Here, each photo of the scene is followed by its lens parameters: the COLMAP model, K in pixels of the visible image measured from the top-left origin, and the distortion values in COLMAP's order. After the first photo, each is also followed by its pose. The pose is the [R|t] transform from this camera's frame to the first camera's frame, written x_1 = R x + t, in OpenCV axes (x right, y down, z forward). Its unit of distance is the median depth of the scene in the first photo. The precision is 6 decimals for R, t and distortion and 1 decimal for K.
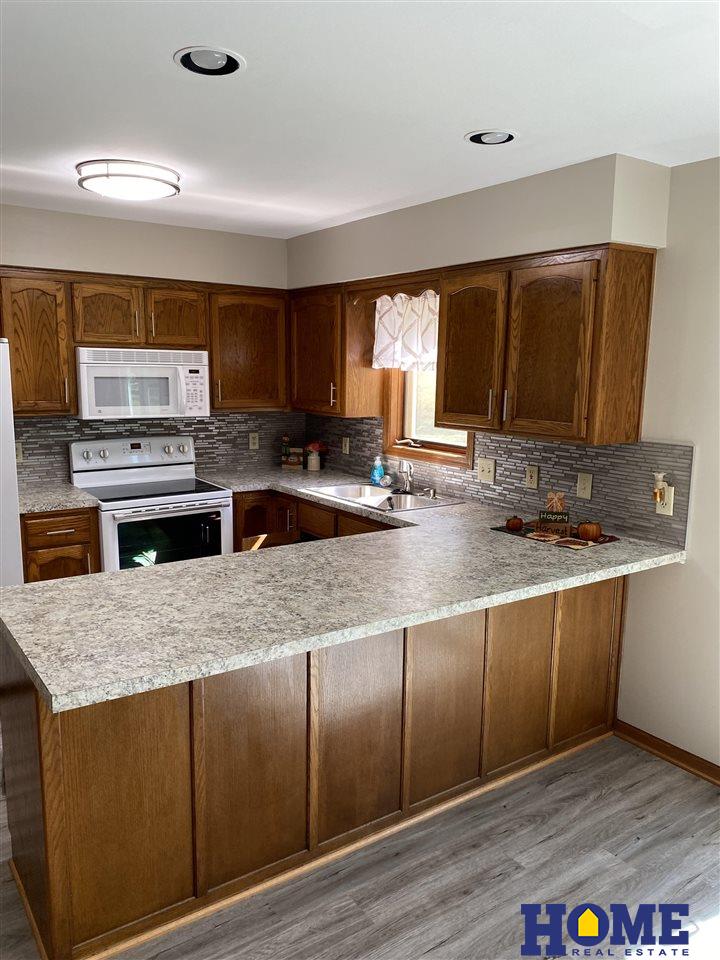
lens RADIAL K [[727.9, 0, 360.0], [0, 727.9, 485.8], [0, 0, 1]] dist [0.057496, -0.117438]
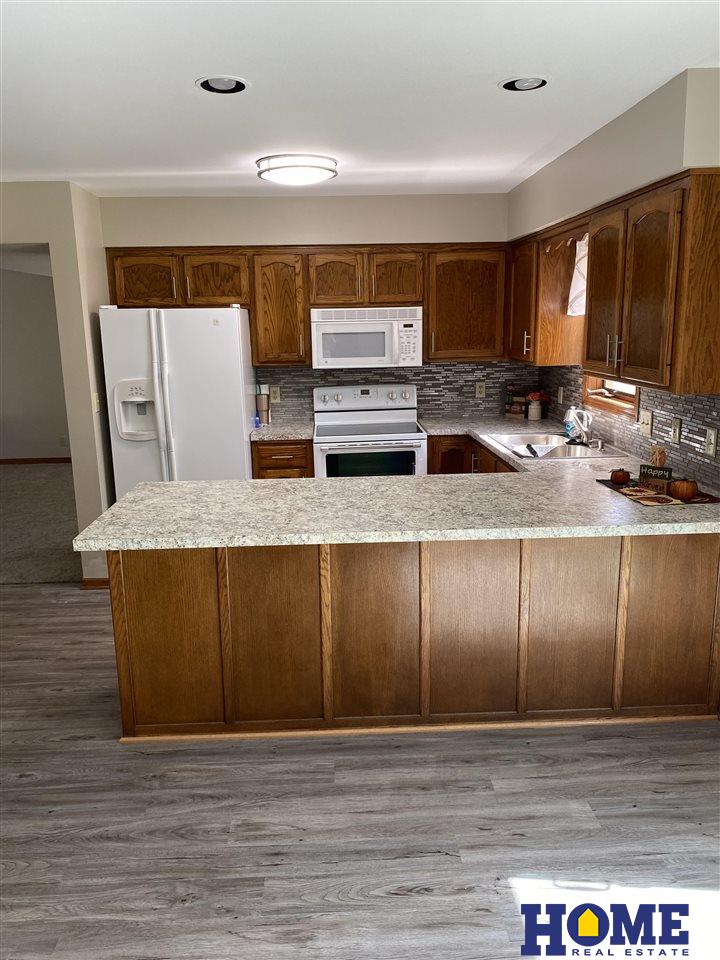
lens RADIAL K [[738.4, 0, 359.0], [0, 738.4, 477.2], [0, 0, 1]] dist [0.127671, -0.290011]
pose [[0.838434, 0.080719, -0.538992, 0.362594], [-0.054947, 0.996452, 0.063755, 0.007112], [0.542226, -0.023838, 0.839894, -0.003113]]
